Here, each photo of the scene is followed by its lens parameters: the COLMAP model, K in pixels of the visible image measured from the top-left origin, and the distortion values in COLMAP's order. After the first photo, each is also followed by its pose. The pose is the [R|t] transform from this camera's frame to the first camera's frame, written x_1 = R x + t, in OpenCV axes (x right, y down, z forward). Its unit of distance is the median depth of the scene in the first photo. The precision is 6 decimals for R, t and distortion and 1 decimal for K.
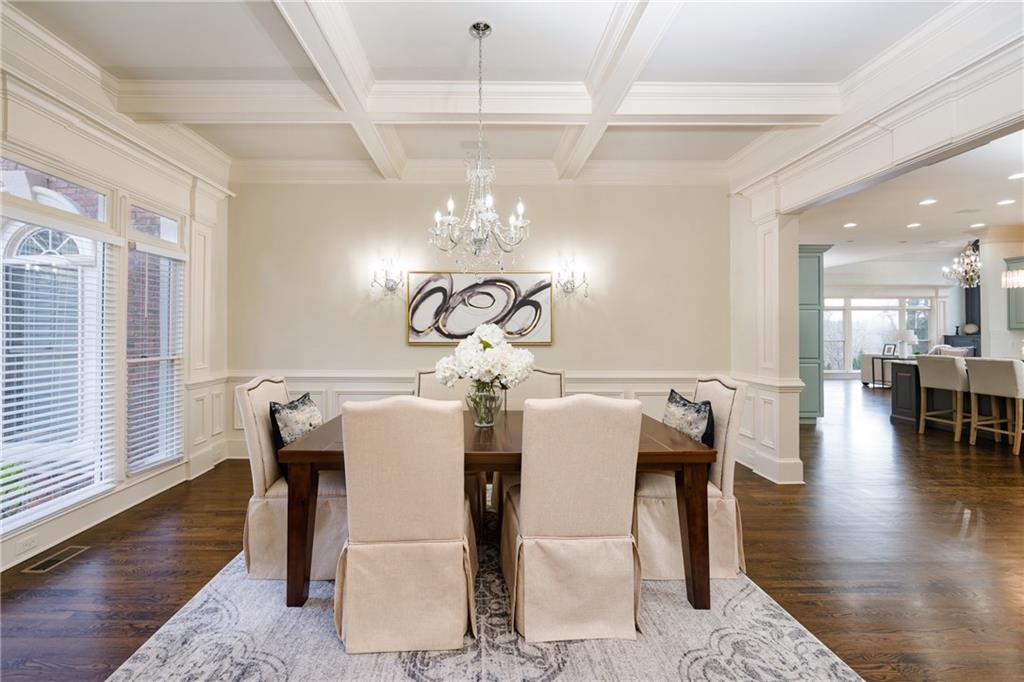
lens RADIAL K [[411.1, 0, 513.6], [0, 411.1, 337.3], [0, 0, 1]] dist [-0.003334, -0.000844]
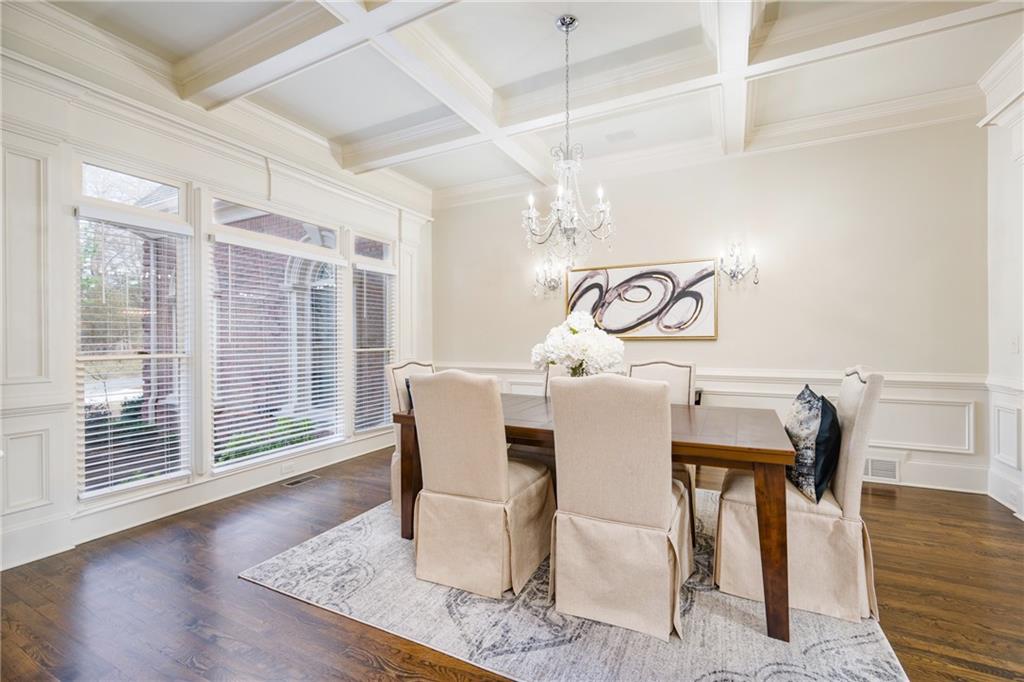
lens RADIAL K [[411.1, 0, 541.8], [0, 411.1, 343.3], [0, 0, 1]] dist [-0.003334, -0.000844]
pose [[0.903520, -0.003208, -0.428533, 0.327194], [0.007462, 0.999938, 0.008247, 0.041800], [0.428480, -0.010649, 0.903488, 0.038897]]
